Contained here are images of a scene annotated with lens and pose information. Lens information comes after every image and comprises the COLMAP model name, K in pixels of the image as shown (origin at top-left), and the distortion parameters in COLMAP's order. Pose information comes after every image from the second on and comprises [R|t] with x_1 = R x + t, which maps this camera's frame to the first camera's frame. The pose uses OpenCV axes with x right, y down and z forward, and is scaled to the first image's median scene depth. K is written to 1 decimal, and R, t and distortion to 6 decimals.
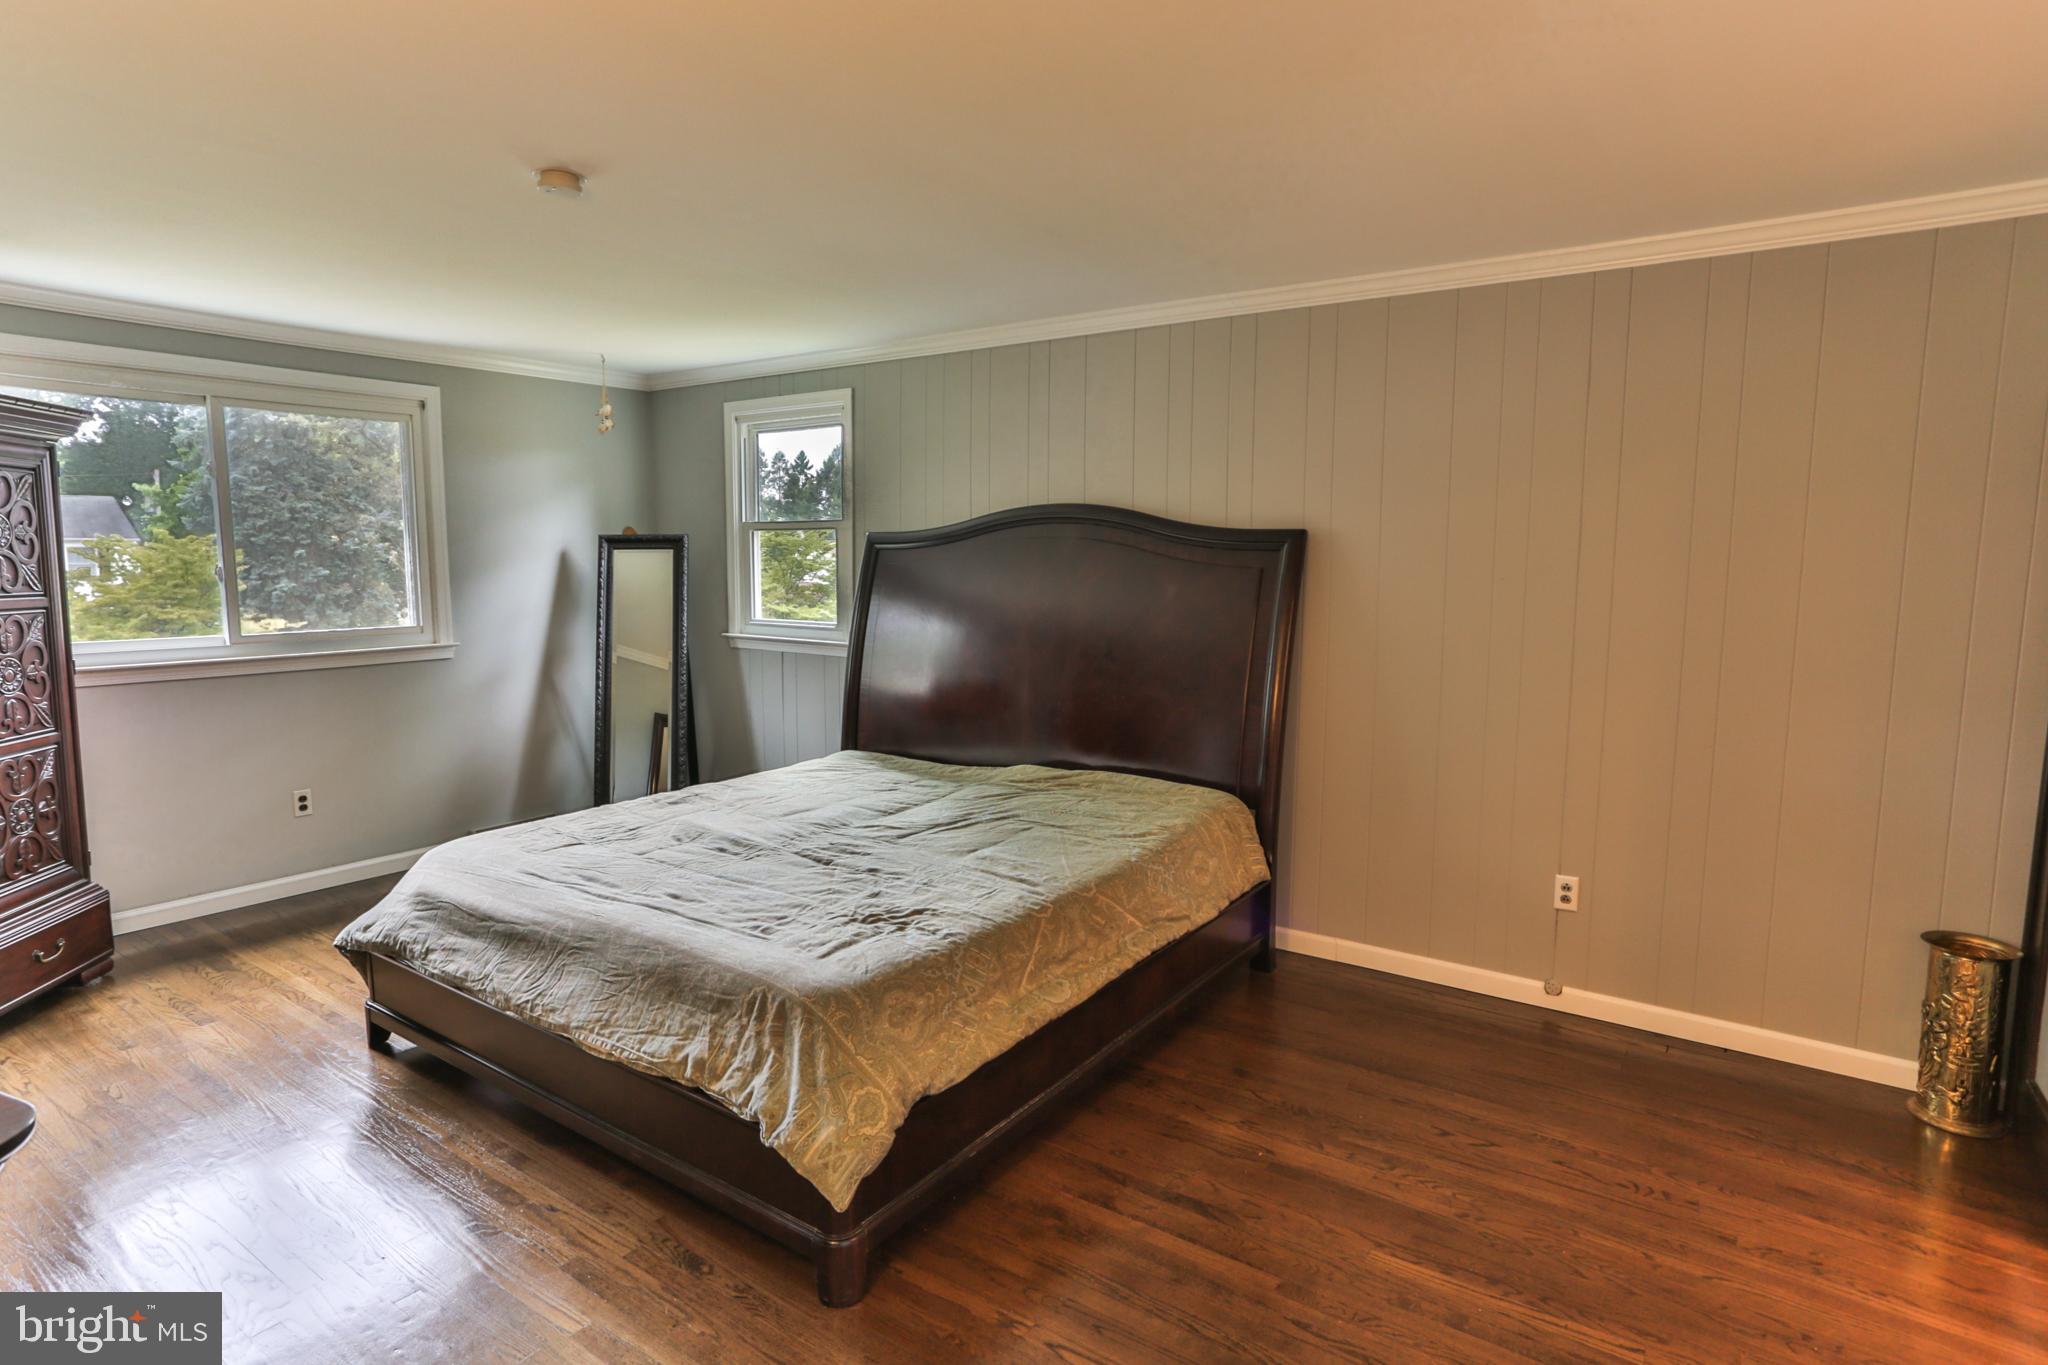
lens RADIAL K [[1077.6, 0, 1005.4], [0, 1077.6, 671.1], [0, 0, 1]] dist [-0.054269, 0.051675]
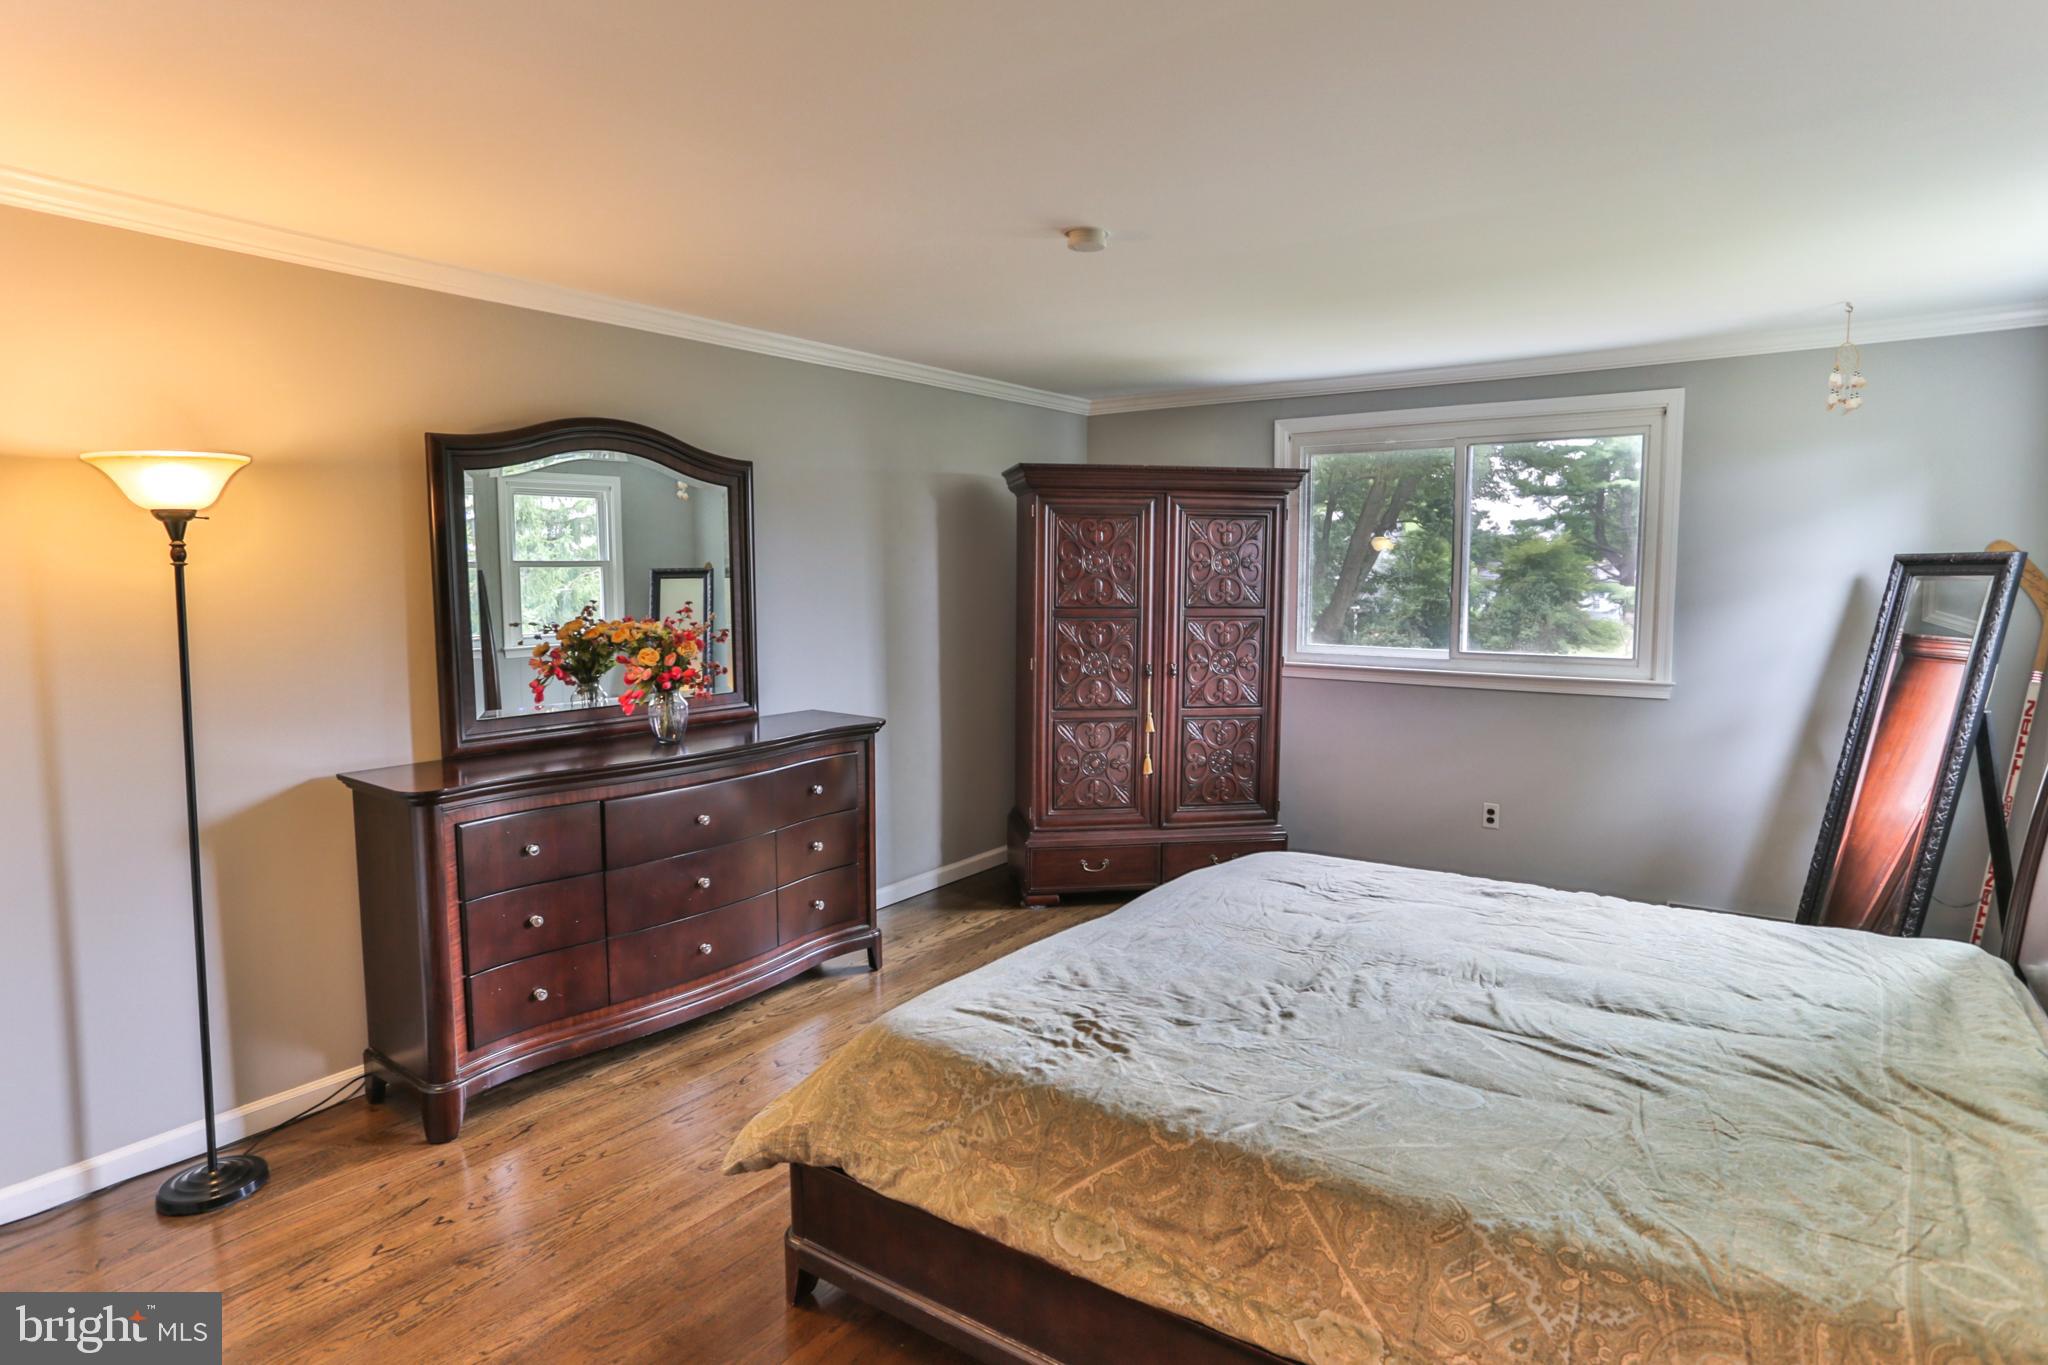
lens RADIAL K [[1077.6, 0, 1005.4], [0, 1077.6, 671.1], [0, 0, 1]] dist [-0.054269, 0.051675]
pose [[0.026978, 0.090240, -0.995555, 0.625305], [-0.109862, 0.990152, 0.086773, -0.096835], [0.993581, 0.107032, 0.036627, 0.819957]]
